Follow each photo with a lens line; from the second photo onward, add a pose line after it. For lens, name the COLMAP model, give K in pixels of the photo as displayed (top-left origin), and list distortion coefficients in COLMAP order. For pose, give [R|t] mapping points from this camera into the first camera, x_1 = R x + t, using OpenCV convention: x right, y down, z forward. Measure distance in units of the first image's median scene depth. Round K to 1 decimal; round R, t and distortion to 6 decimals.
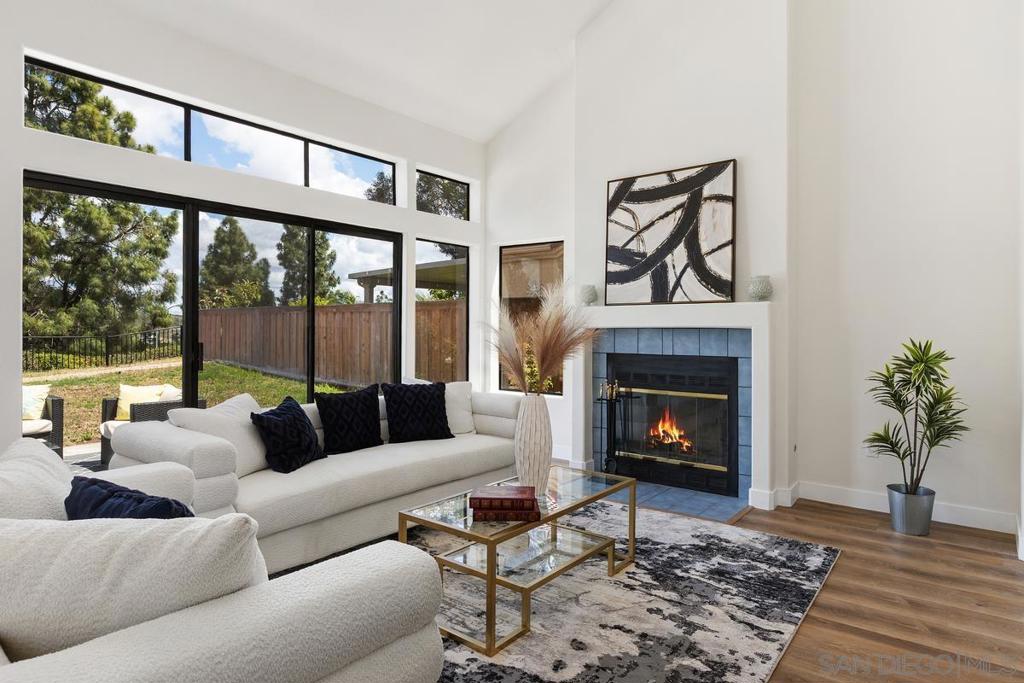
lens RADIAL K [[597.1, 0, 510.5], [0, 597.1, 325.5], [0, 0, 1]] dist [0.000602, -0.000084]
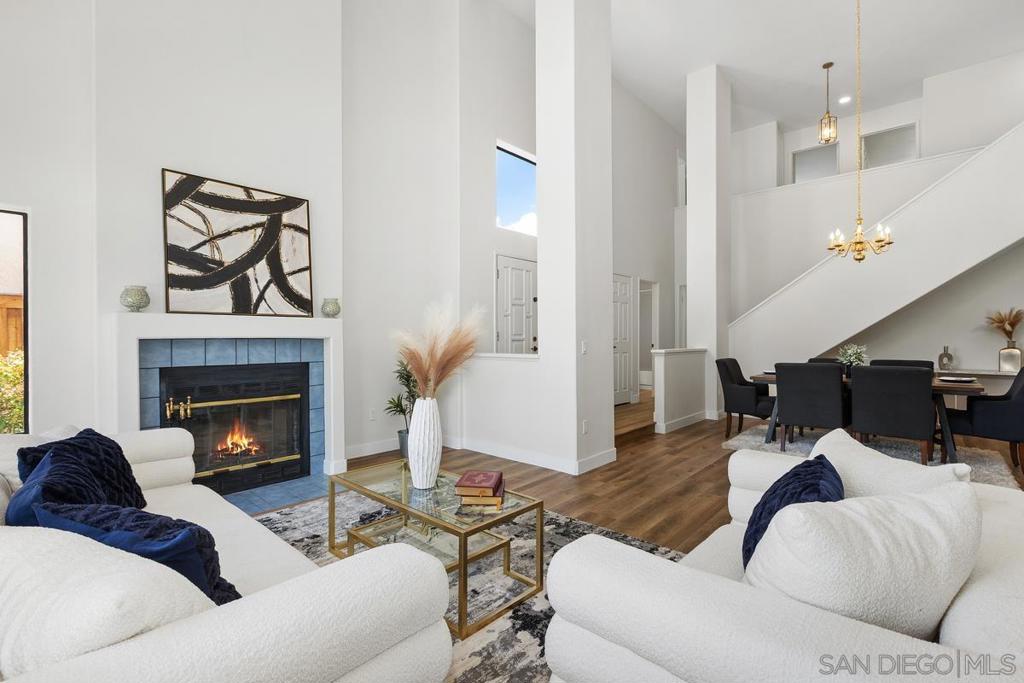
lens RADIAL K [[457.4, 0, 512.0], [0, 457.4, 341.5], [0, 0, 1]] dist [0.000988, 0.000004]
pose [[0.068019, -0.007171, 0.997658, -0.505752], [-0.000415, 0.999974, 0.007216, 0.003653], [-0.997684, -0.000904, 0.068014, 0.492723]]
